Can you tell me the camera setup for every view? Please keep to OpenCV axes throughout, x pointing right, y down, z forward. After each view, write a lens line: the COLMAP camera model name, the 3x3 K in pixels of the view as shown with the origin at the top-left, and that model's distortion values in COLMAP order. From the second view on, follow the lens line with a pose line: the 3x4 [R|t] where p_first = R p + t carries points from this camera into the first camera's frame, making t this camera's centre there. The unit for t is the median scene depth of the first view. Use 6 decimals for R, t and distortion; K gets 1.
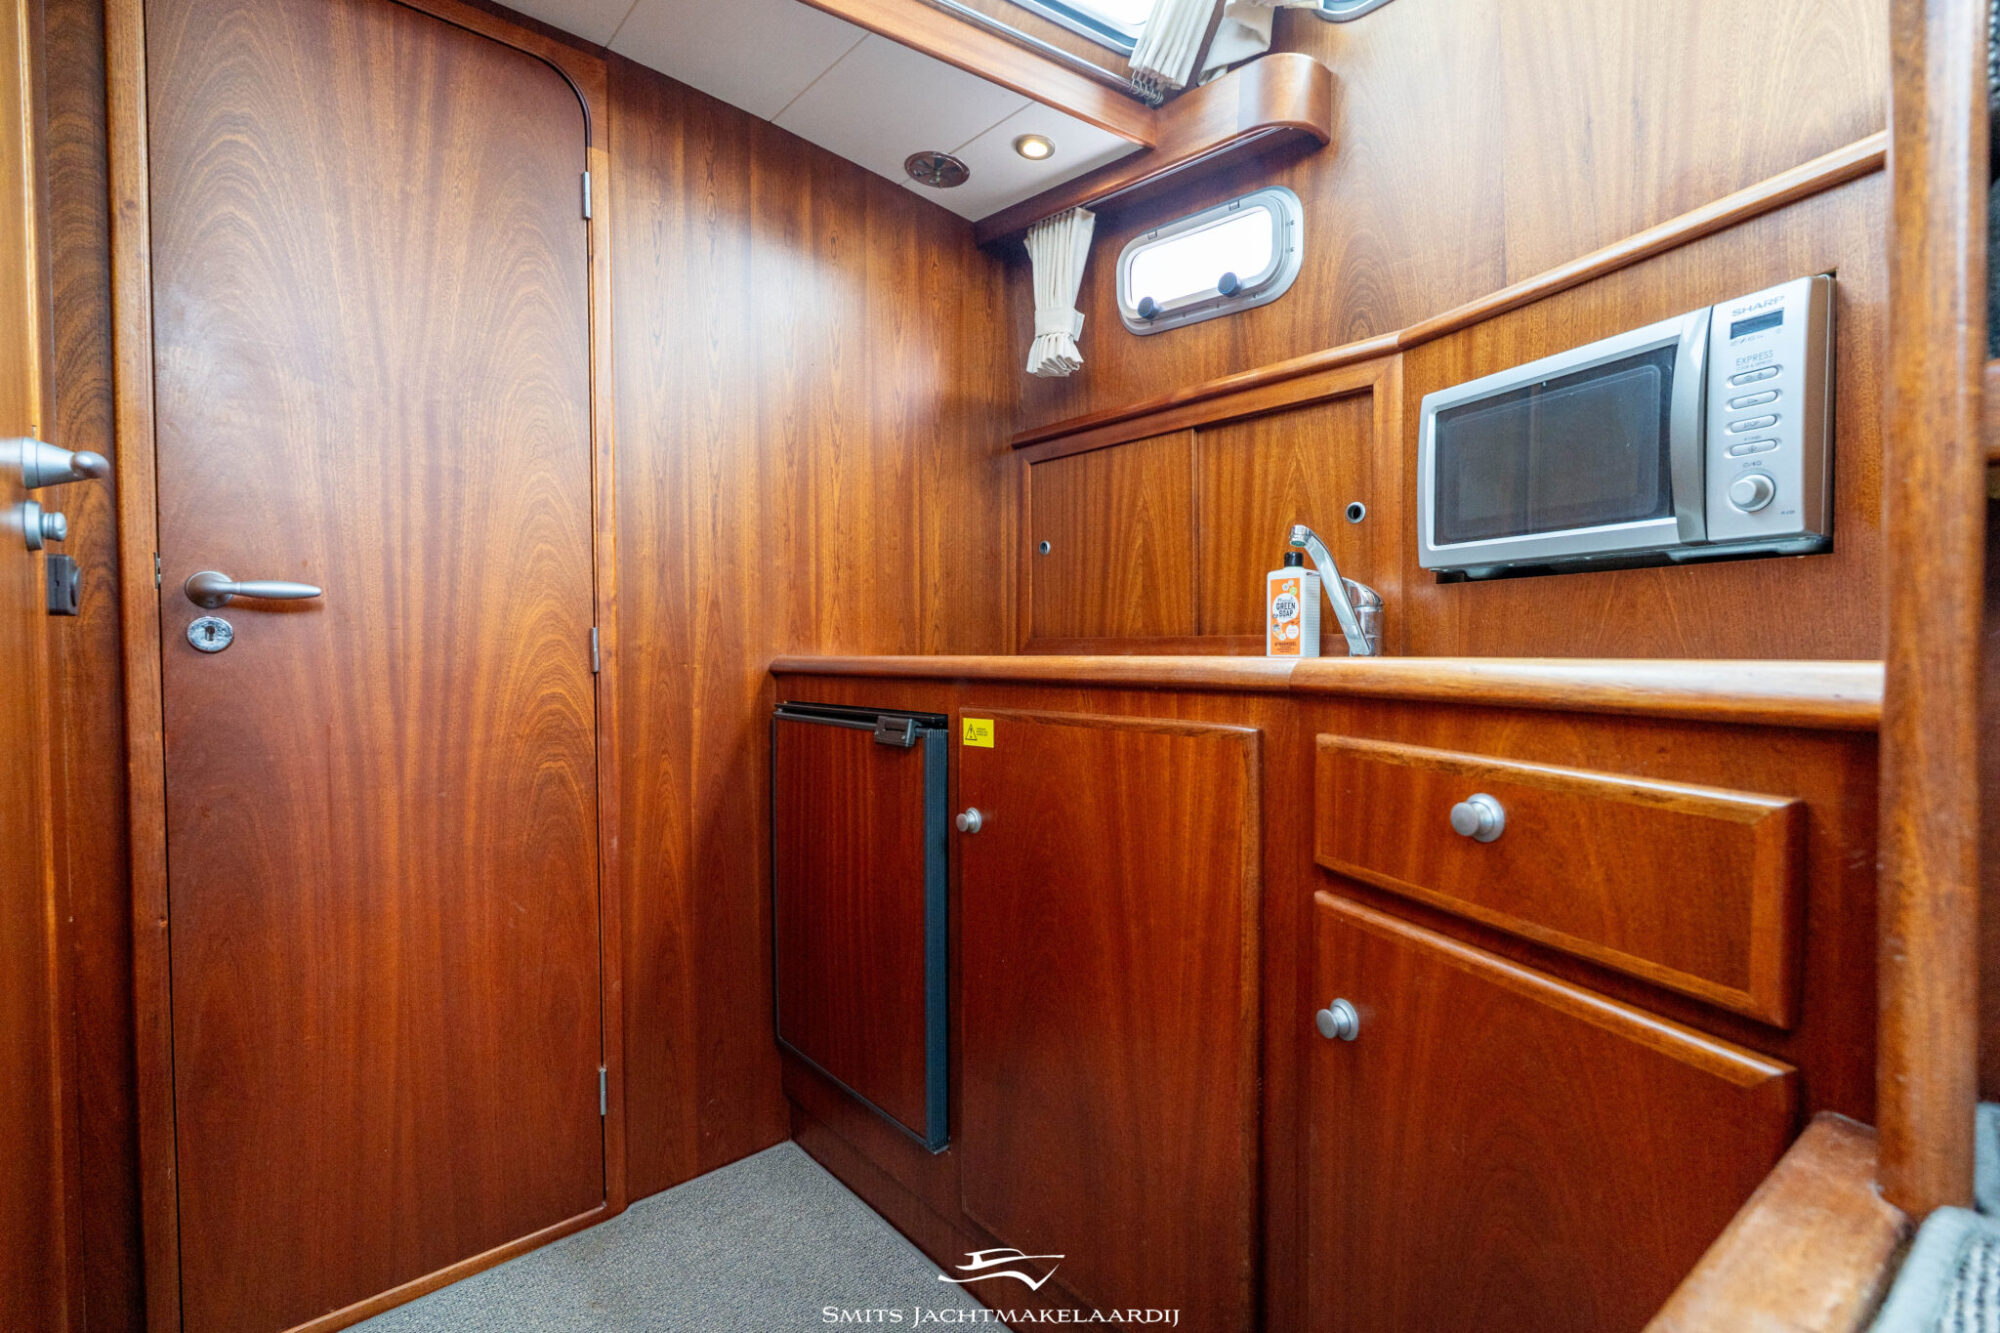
lens RADIAL K [[876.3, 0, 997.3], [0, 876.3, 668.2], [0, 0, 1]] dist [-0.001237, 0.000031]
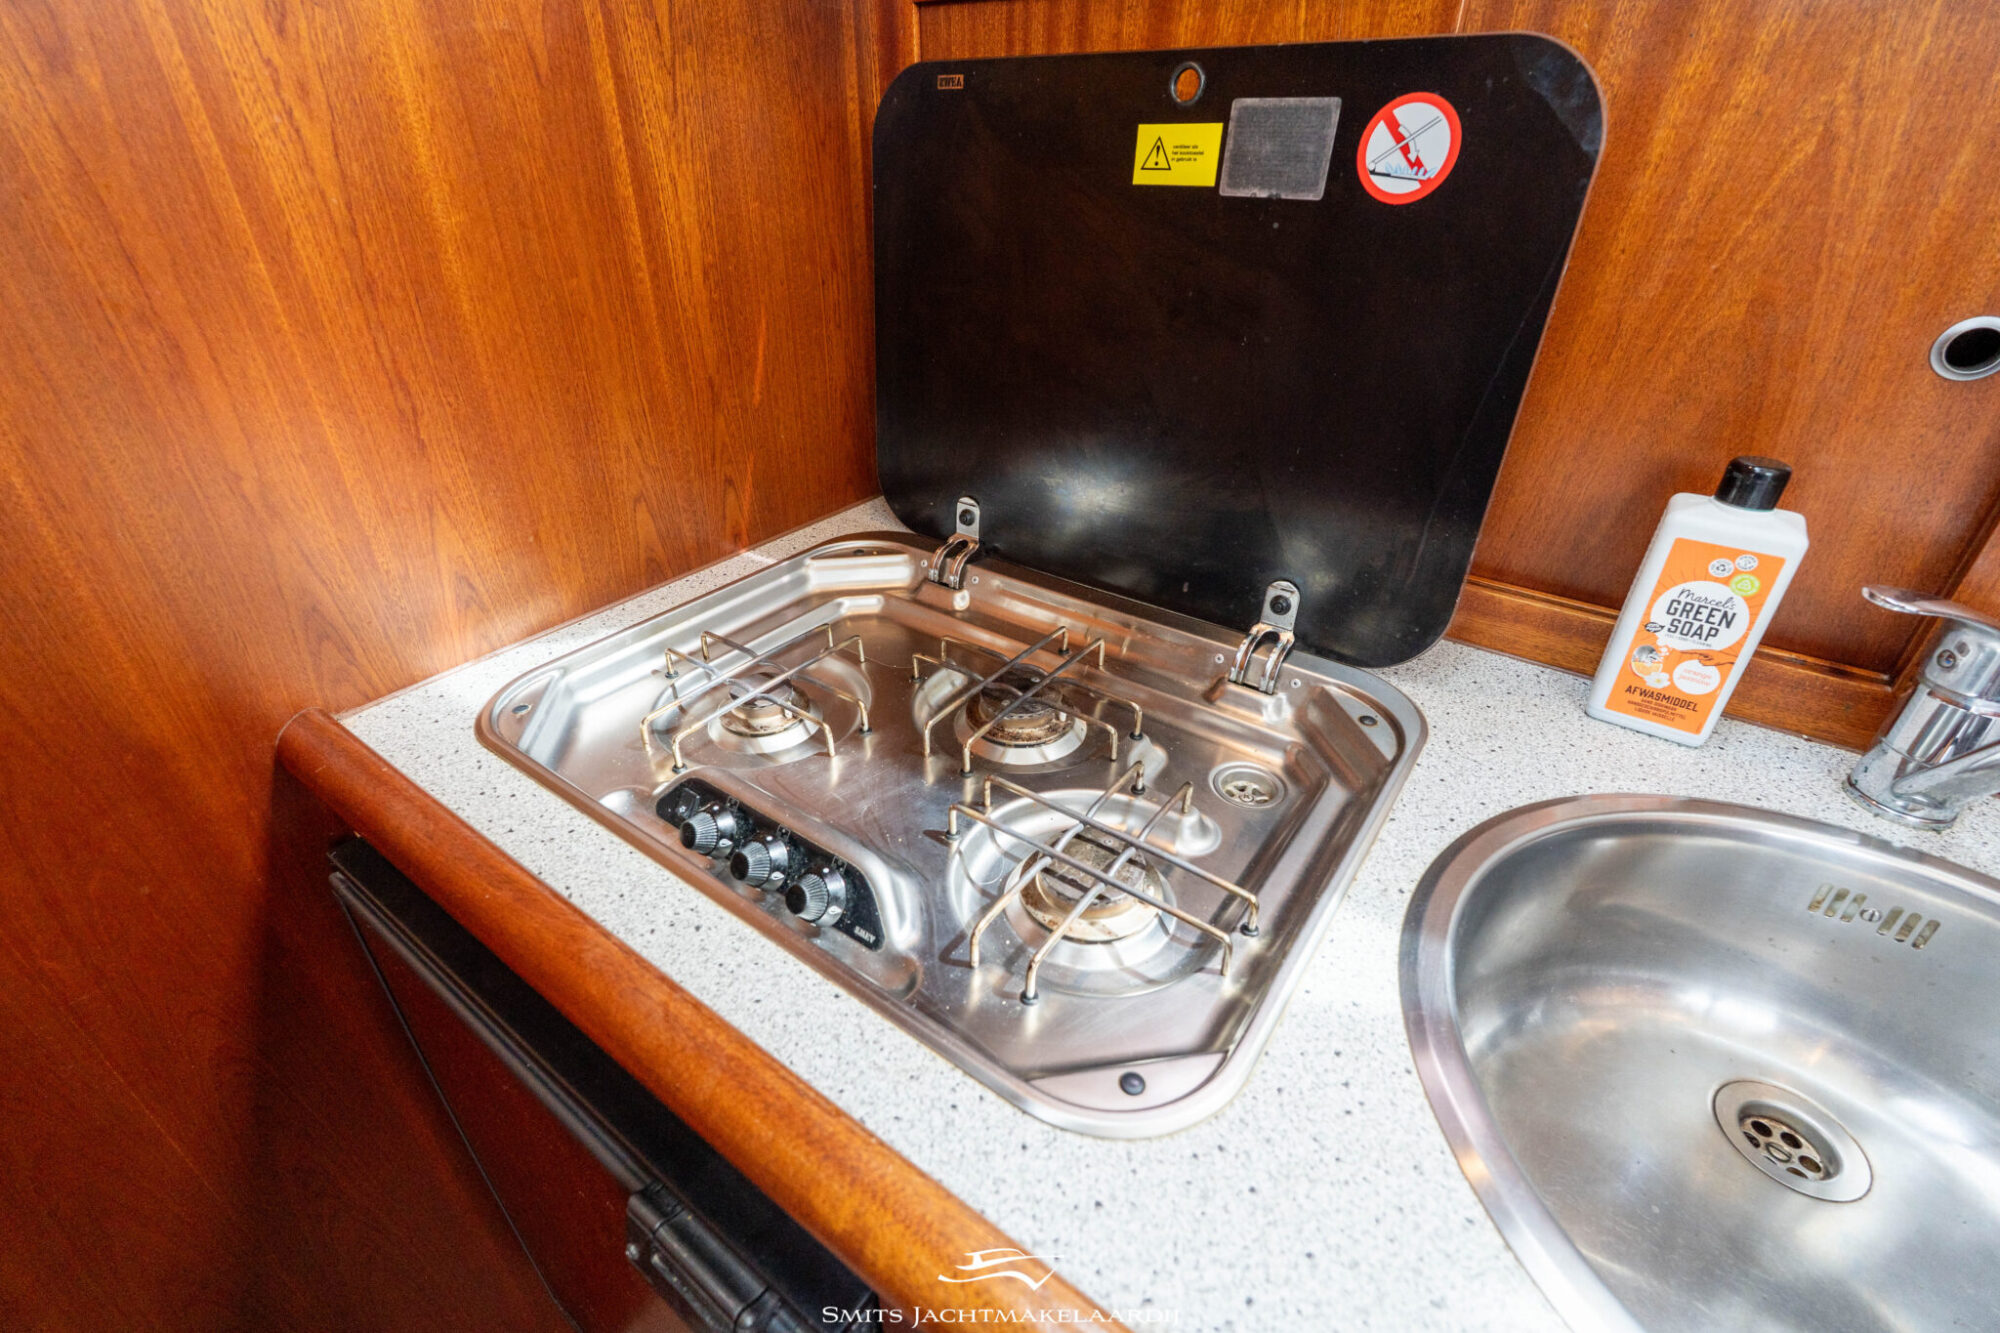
lens RADIAL K [[876.3, 0, 997.3], [0, 876.3, 668.2], [0, 0, 1]] dist [-0.001237, 0.000031]
pose [[0.975884, -0.100886, 0.193577, -0.043595], [-0.008620, 0.868290, 0.495982, -0.235727], [-0.218119, -0.485690, 0.846480, 0.734578]]
